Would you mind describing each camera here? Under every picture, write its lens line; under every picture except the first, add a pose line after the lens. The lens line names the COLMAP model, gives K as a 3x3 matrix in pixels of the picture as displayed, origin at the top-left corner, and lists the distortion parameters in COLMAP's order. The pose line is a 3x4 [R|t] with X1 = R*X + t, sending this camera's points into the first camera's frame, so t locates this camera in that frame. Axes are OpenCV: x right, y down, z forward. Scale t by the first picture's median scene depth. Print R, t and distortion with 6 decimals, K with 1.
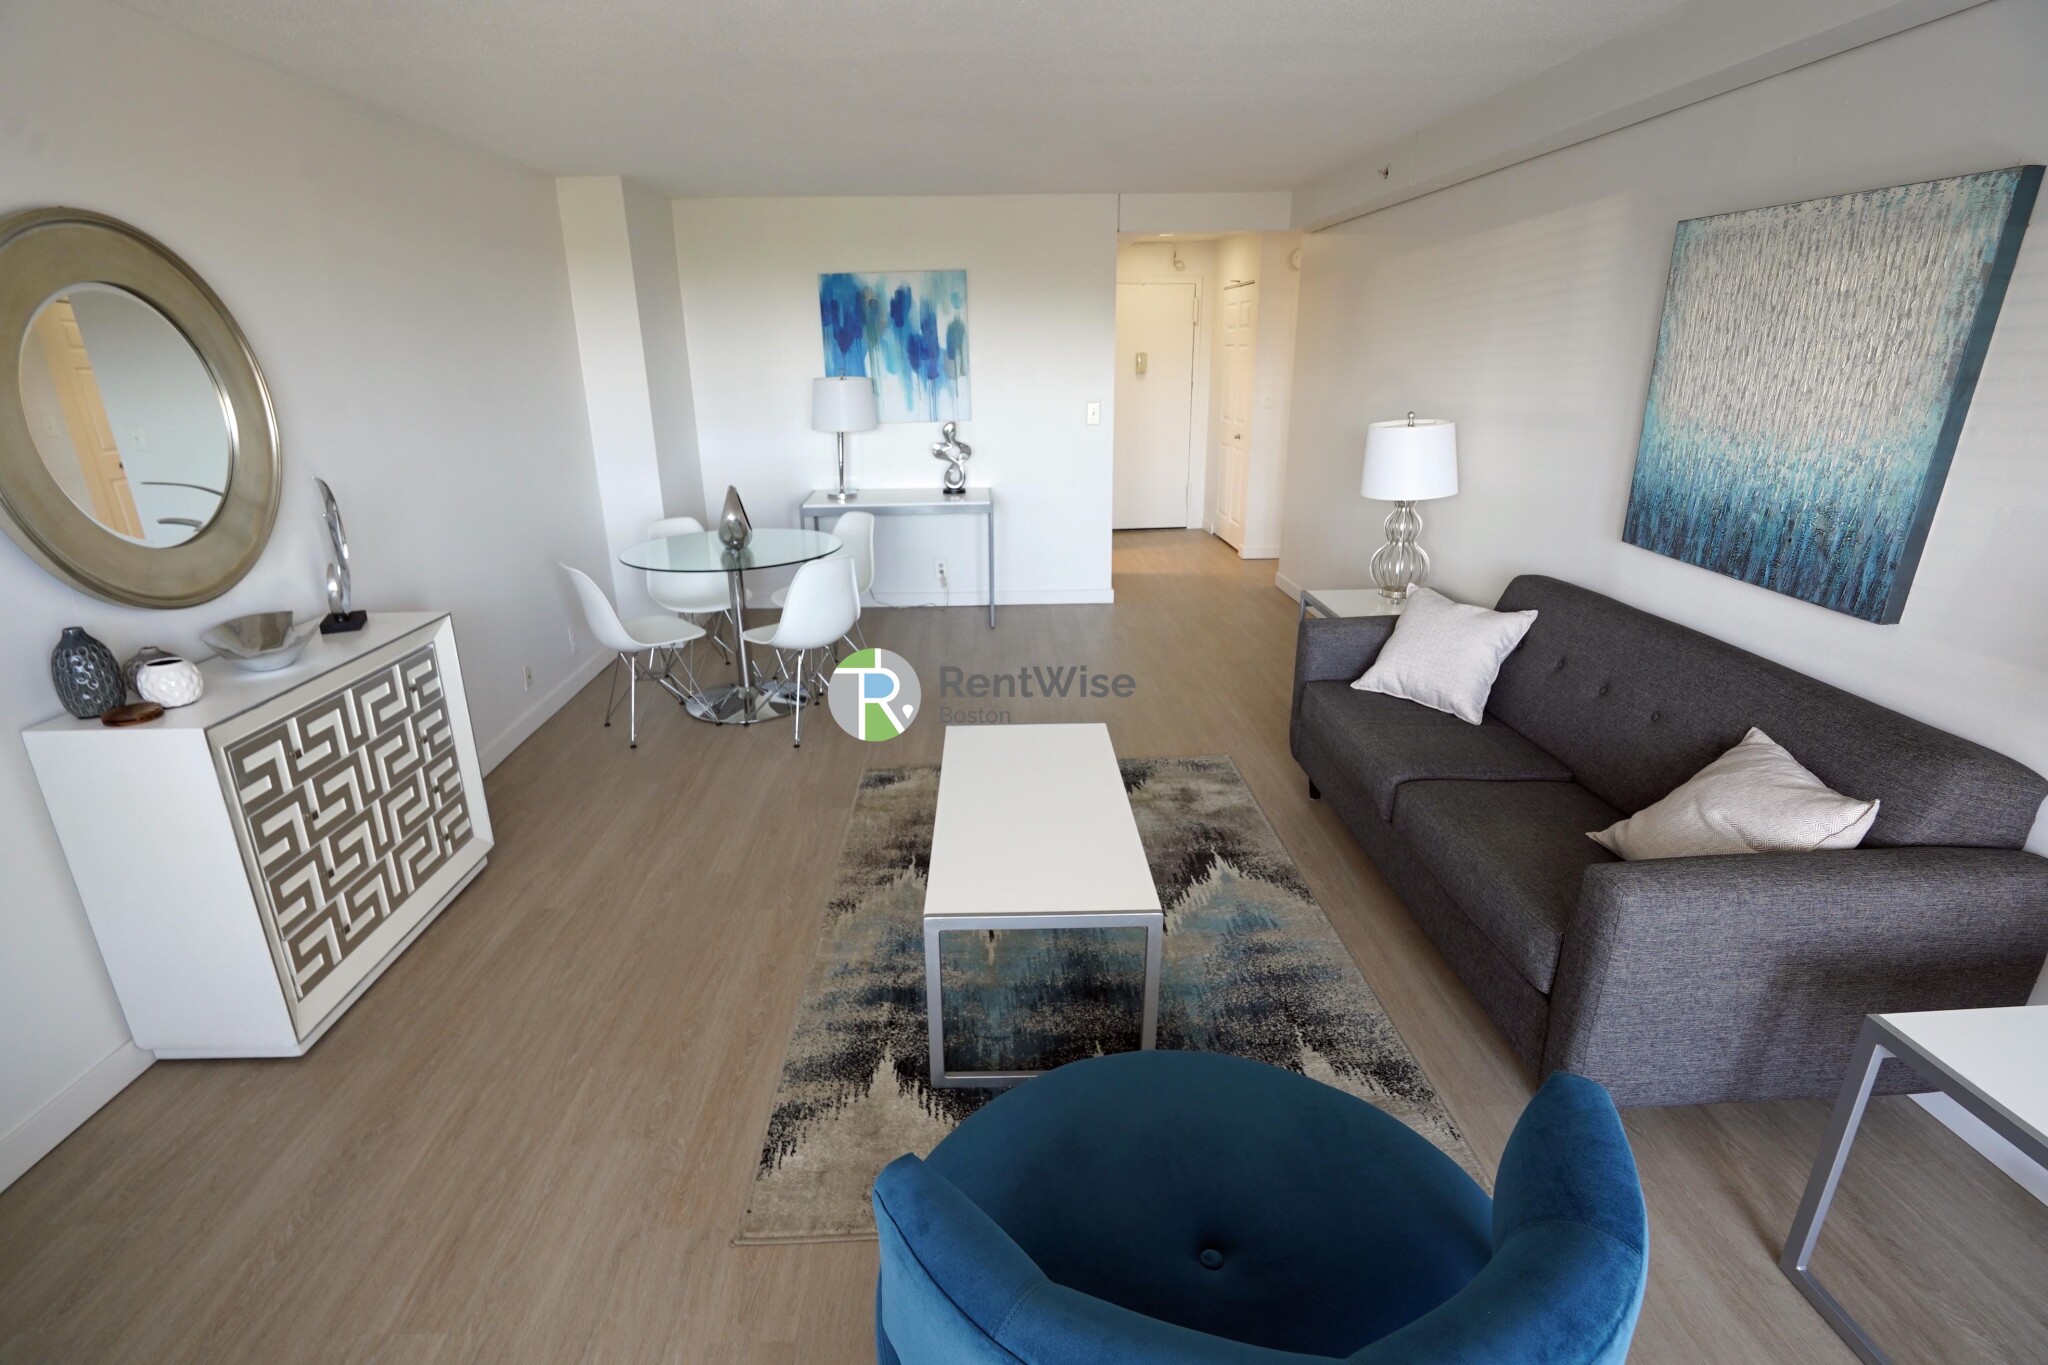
lens RADIAL K [[945.8, 0, 1016.2], [0, 945.8, 685.6], [0, 0, 1]] dist [-0.066376, 0.027490]
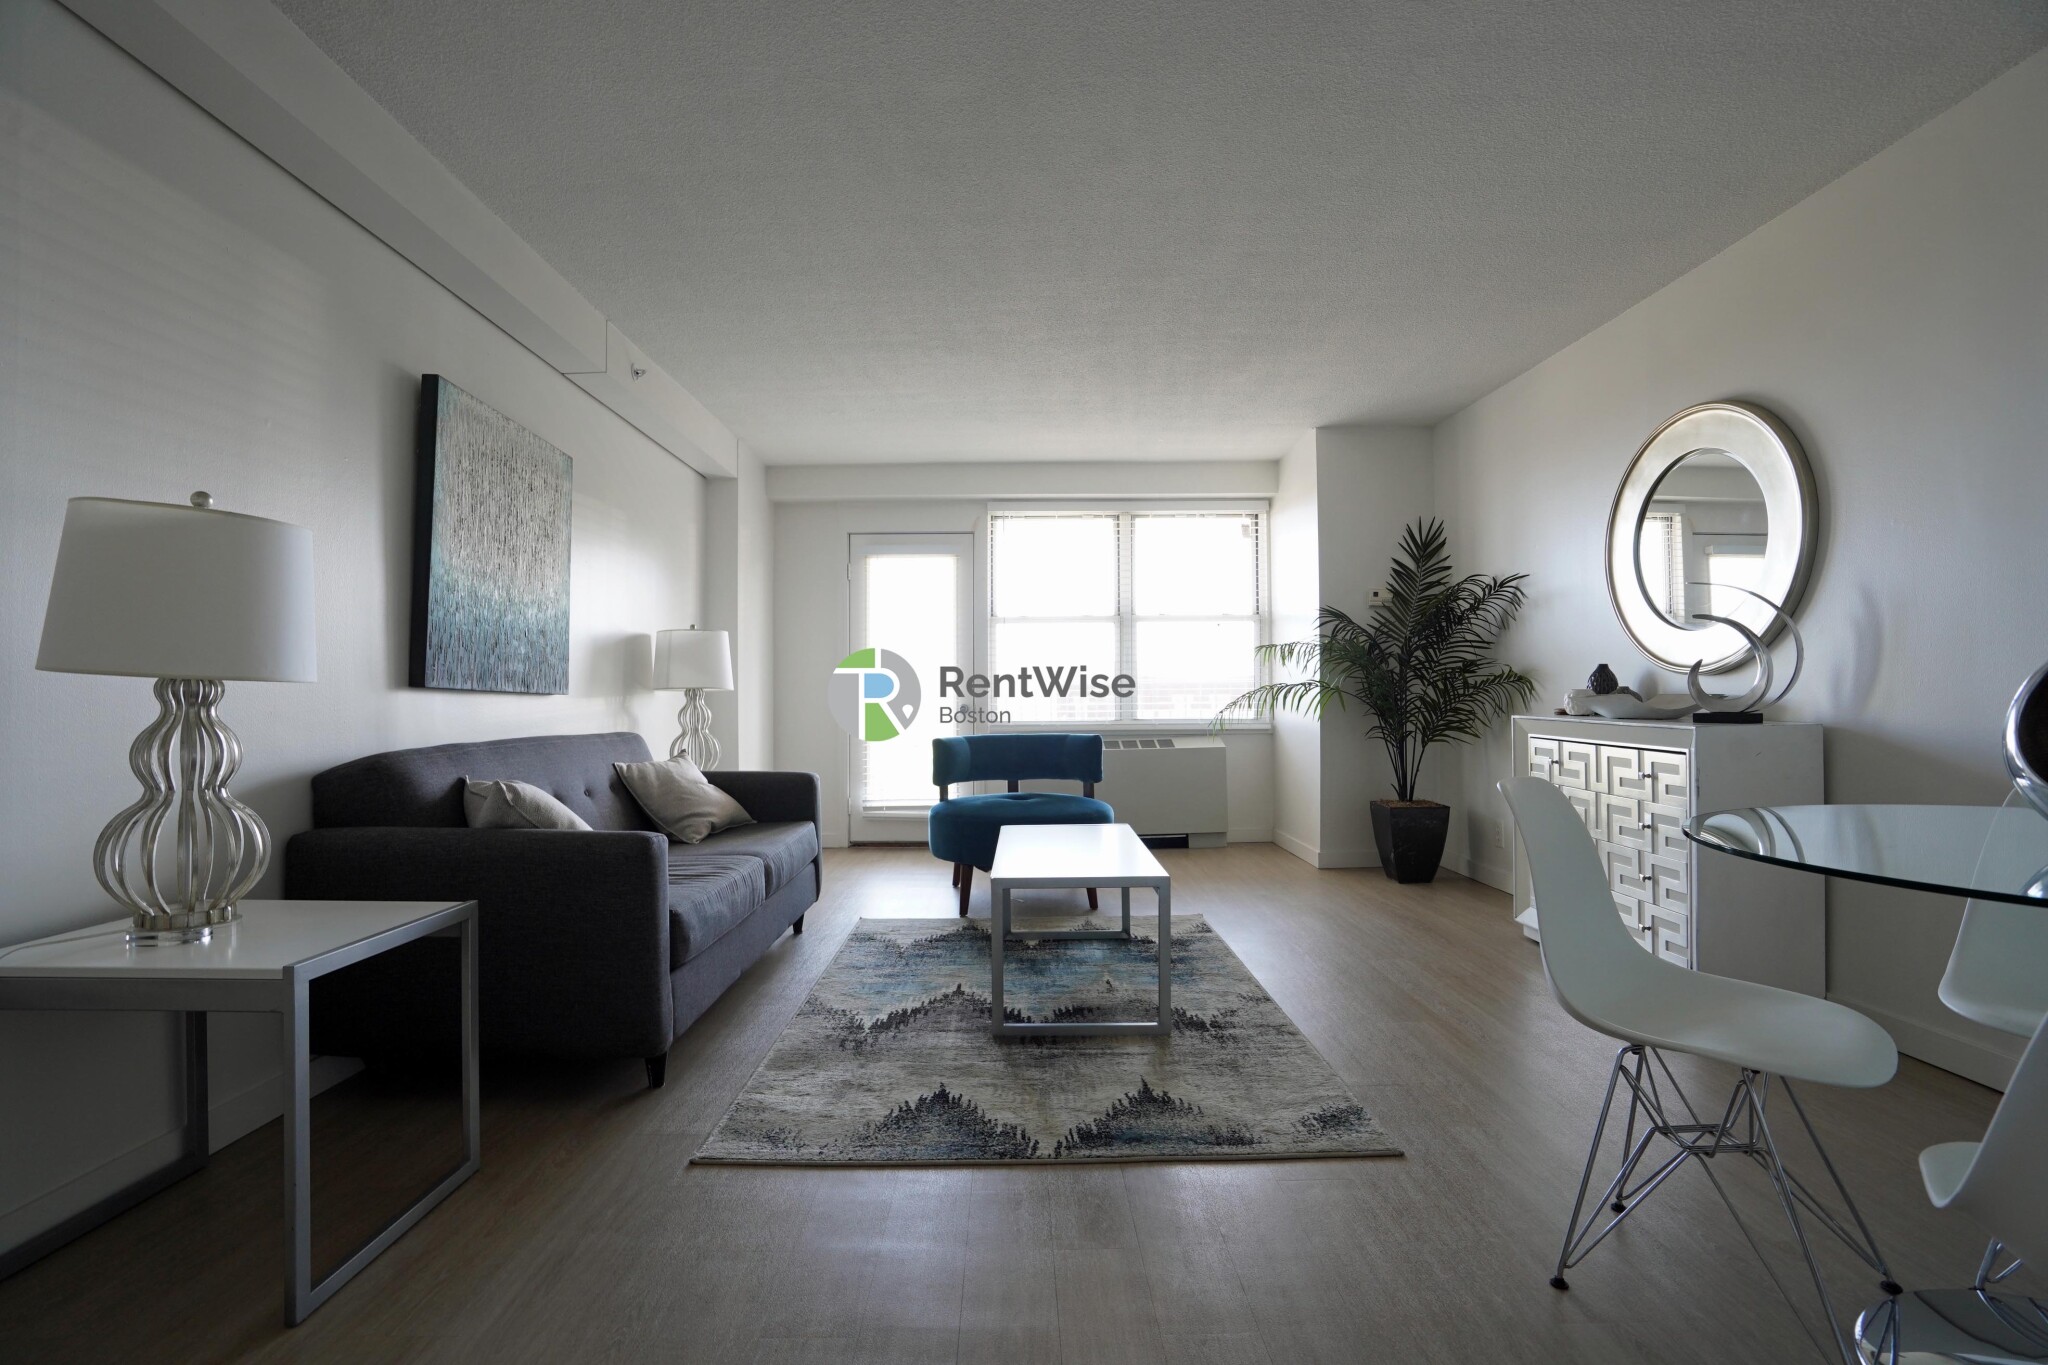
lens RADIAL K [[945.8, 0, 1016.2], [0, 945.8, 685.6], [0, 0, 1]] dist [-0.066376, 0.027490]
pose [[-0.999428, 0.023358, 0.024436, 0.043086], [0.030014, 0.945719, 0.323597, -0.413620], [-0.015551, 0.324145, -0.945879, 1.754081]]
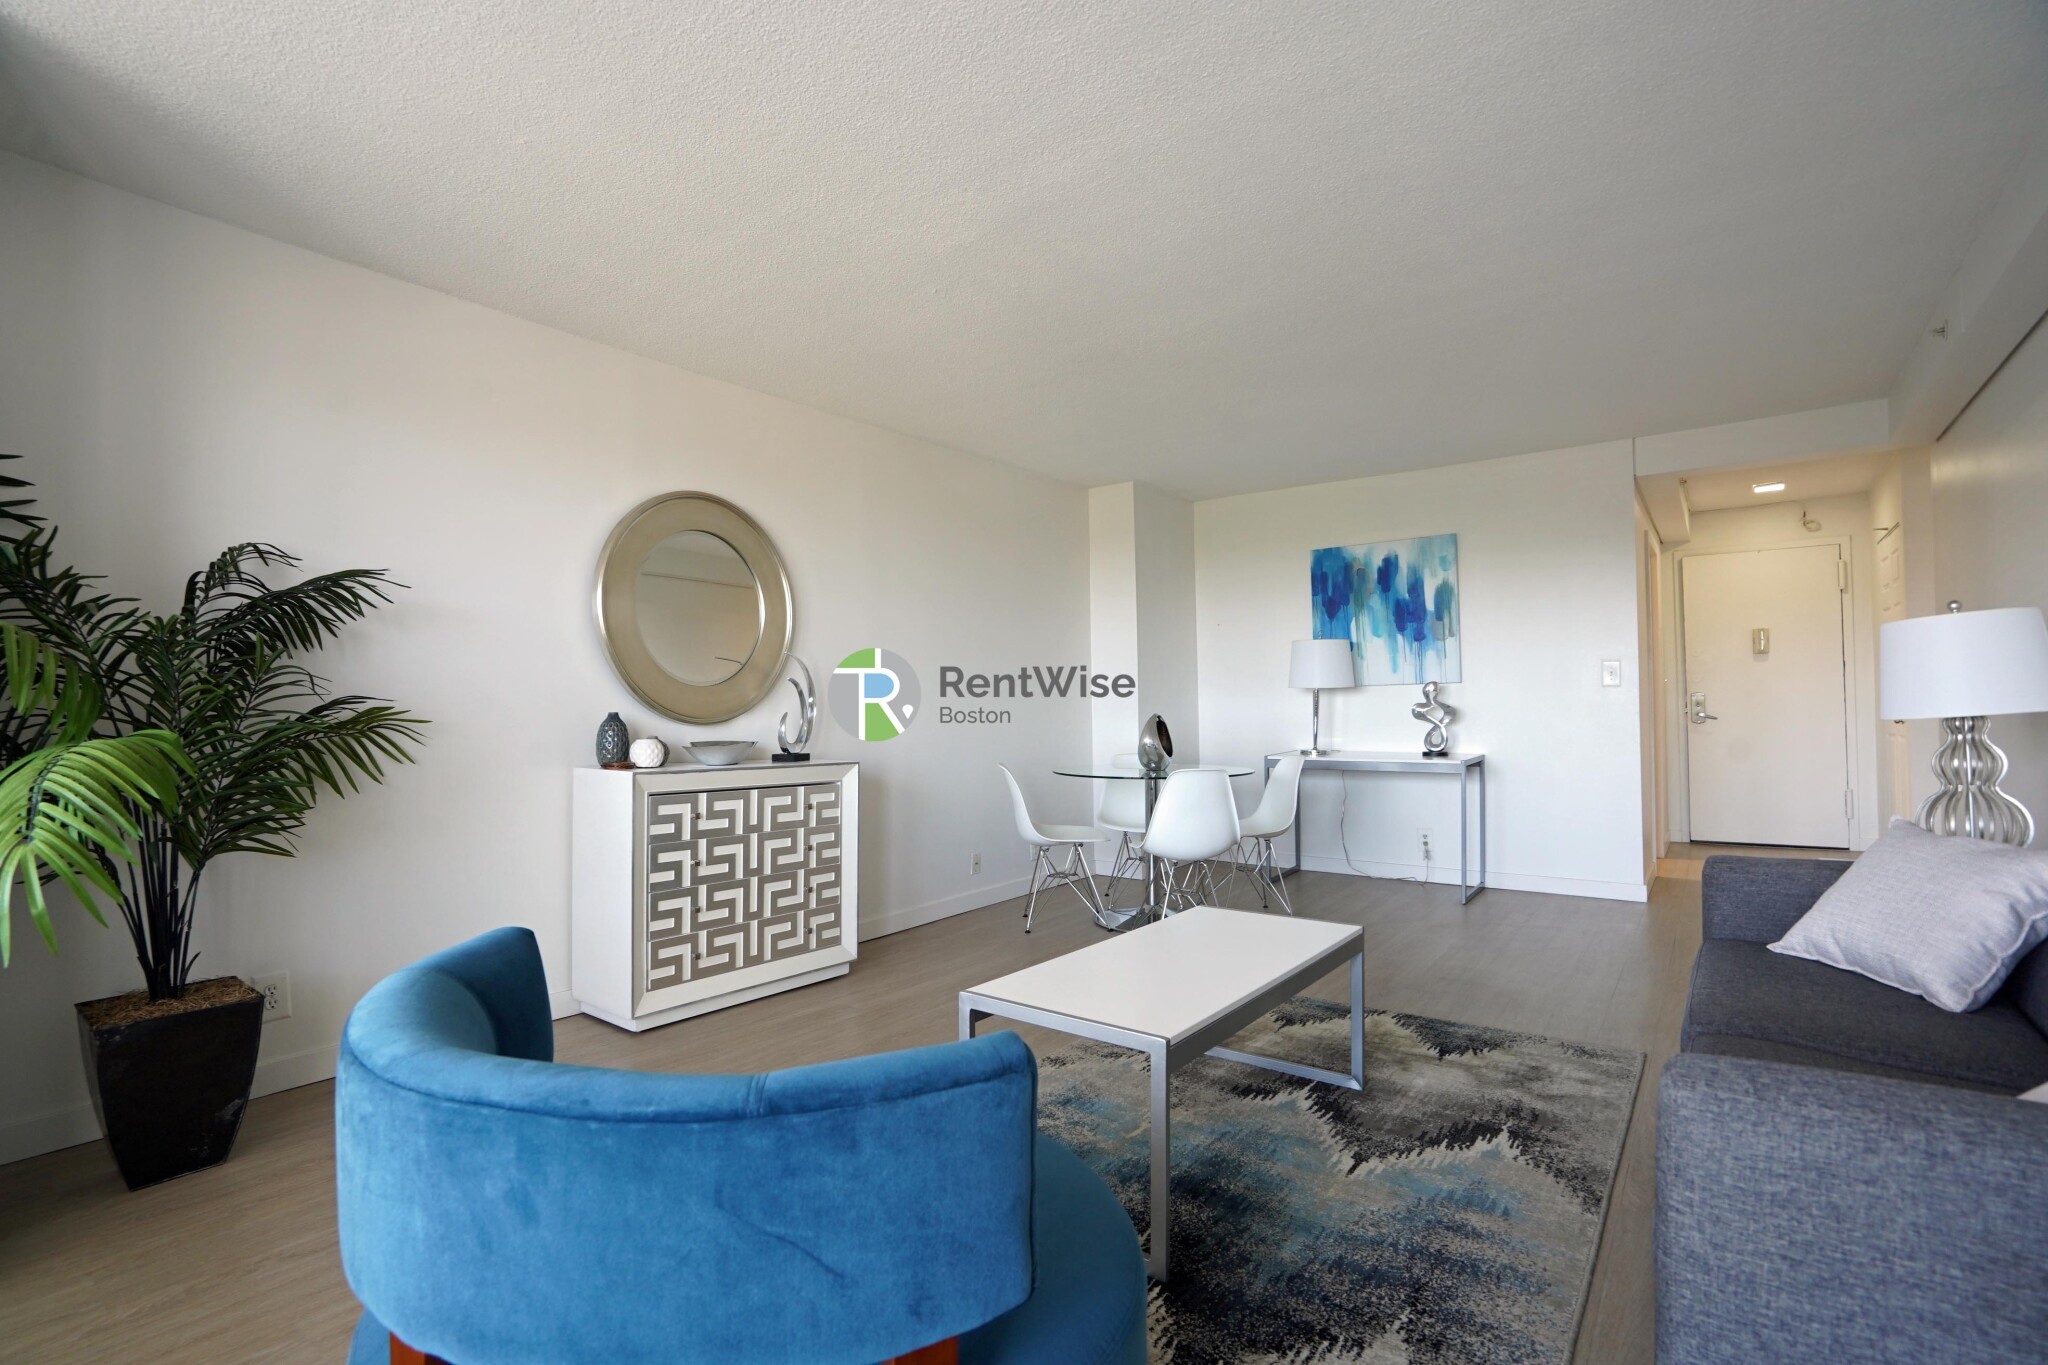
lens RADIAL K [[945.8, 0, 1016.2], [0, 945.8, 685.6], [0, 0, 1]] dist [-0.066376, 0.027490]
pose [[0.773910, -0.011370, -0.633194, 0.385356], [-0.206880, 0.940447, -0.269742, 0.125755], [0.598552, 0.339751, 0.725468, 0.114859]]
